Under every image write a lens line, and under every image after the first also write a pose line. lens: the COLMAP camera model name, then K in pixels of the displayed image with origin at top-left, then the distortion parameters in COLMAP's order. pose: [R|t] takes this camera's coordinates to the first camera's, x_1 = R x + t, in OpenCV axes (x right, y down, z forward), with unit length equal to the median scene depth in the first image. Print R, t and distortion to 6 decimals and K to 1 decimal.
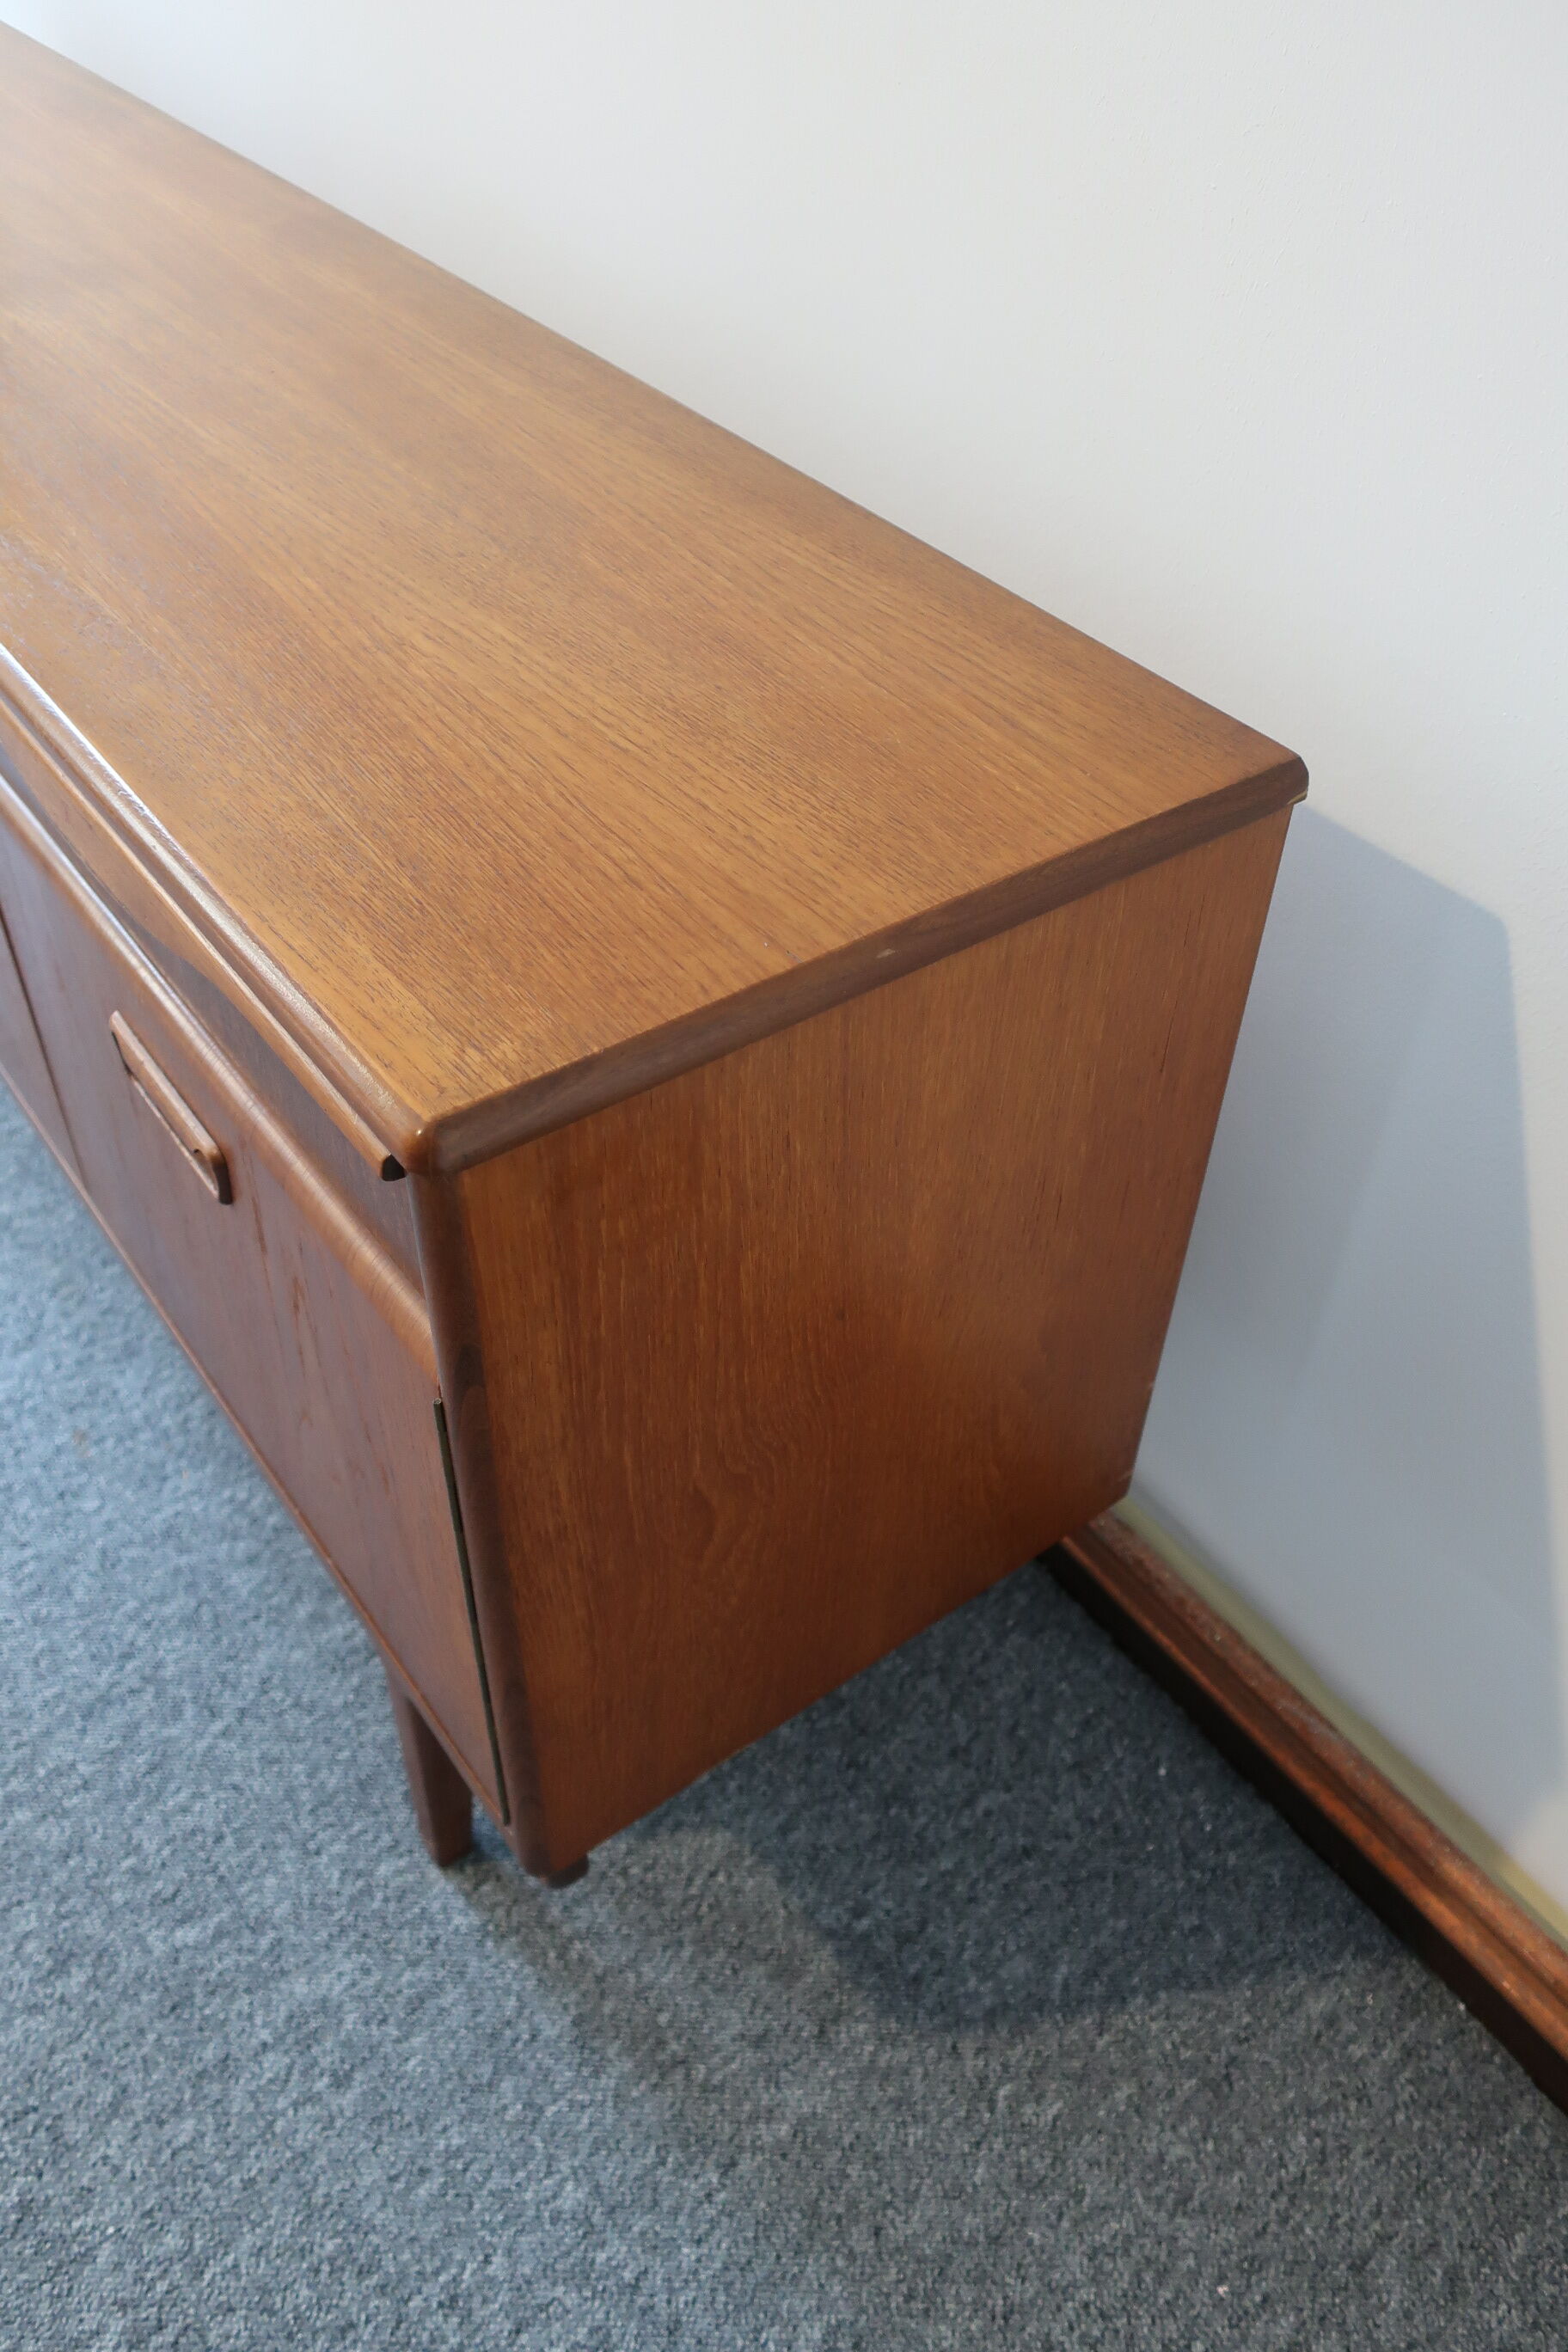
lens RADIAL K [[1860.3, 0, 784.0], [0, 1860.3, 1176.0], [0, 0, 1]] dist [0.007028, 0.001026]
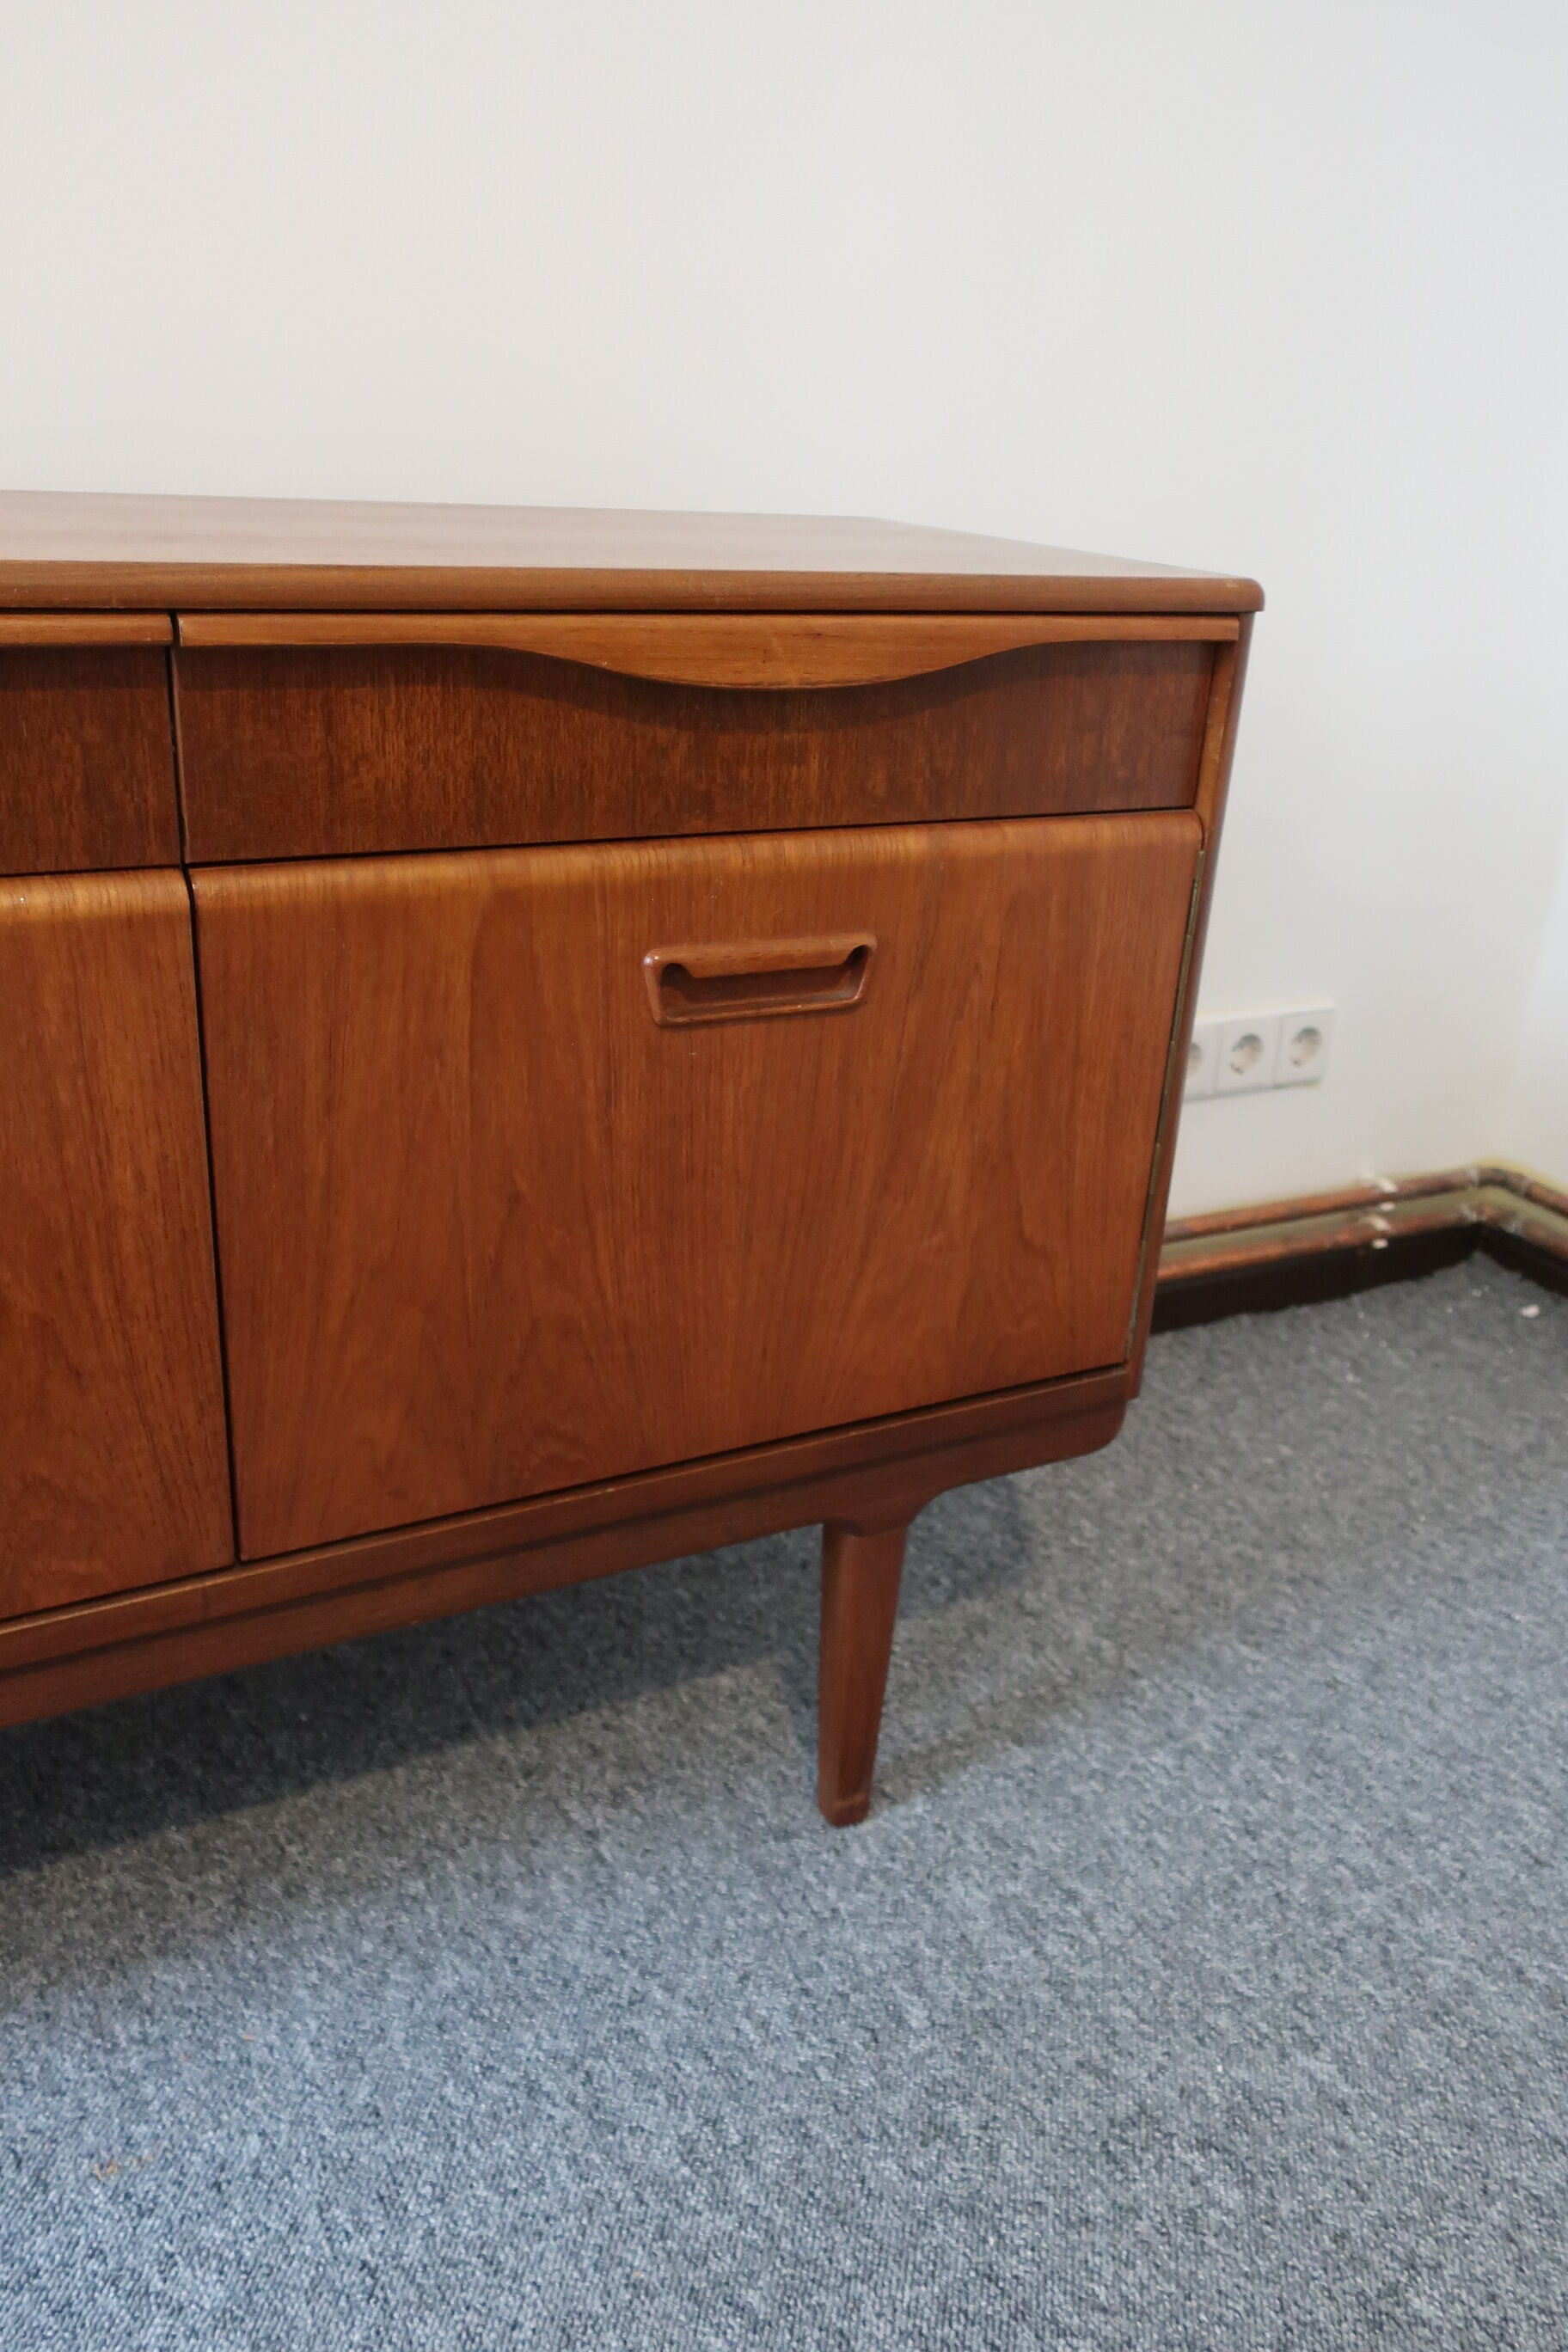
lens RADIAL K [[1849.2, 0, 789.8], [0, 1849.2, 1199.7], [0, 0, 1]] dist [0.015764, 0.005442]
pose [[0.142282, -0.406458, 0.902523, -0.993011], [0.633636, 0.737892, 0.232423, -0.134088], [-0.760435, 0.538801, 0.362535, 0.515470]]
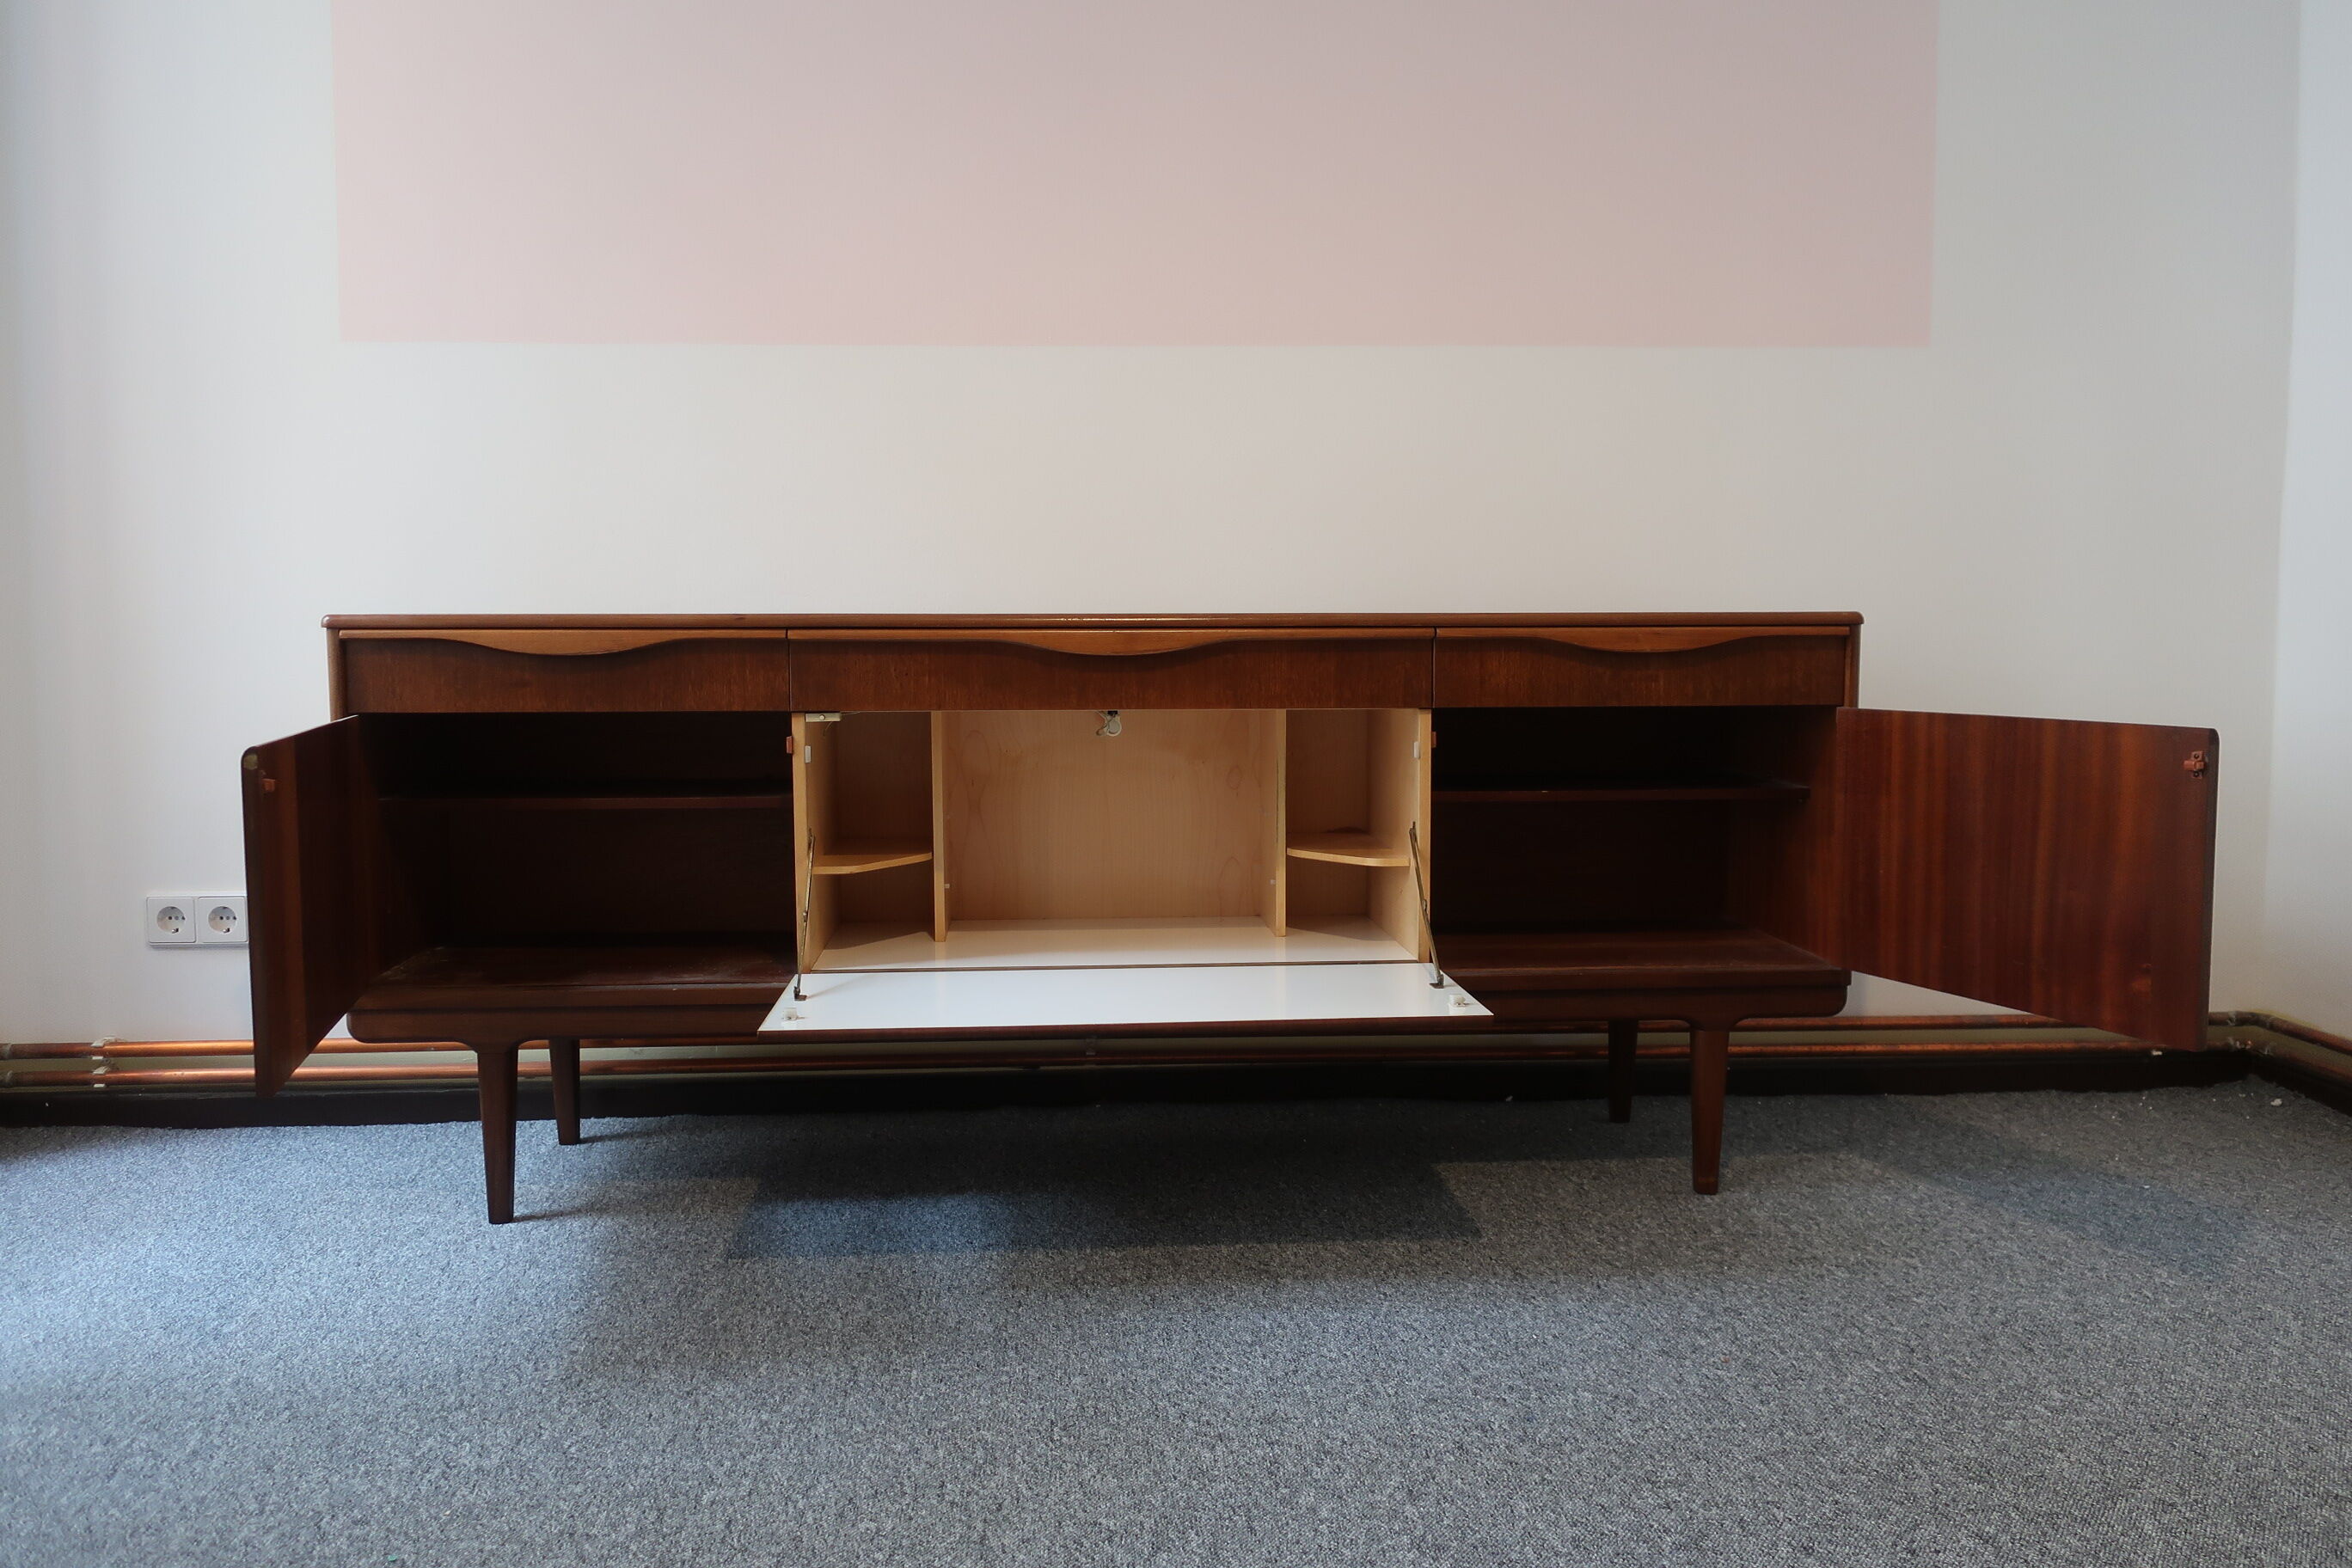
lens RADIAL K [[1859.5, 0, 1171.0], [0, 1859.5, 786.8], [0, 0, 1]] dist [-0.002269, -0.001989]
pose [[0.534204, -0.096898, 0.839784, -2.265427], [0.590099, 0.754074, -0.288366, 0.283002], [-0.605317, 0.649602, 0.460009, 0.142902]]
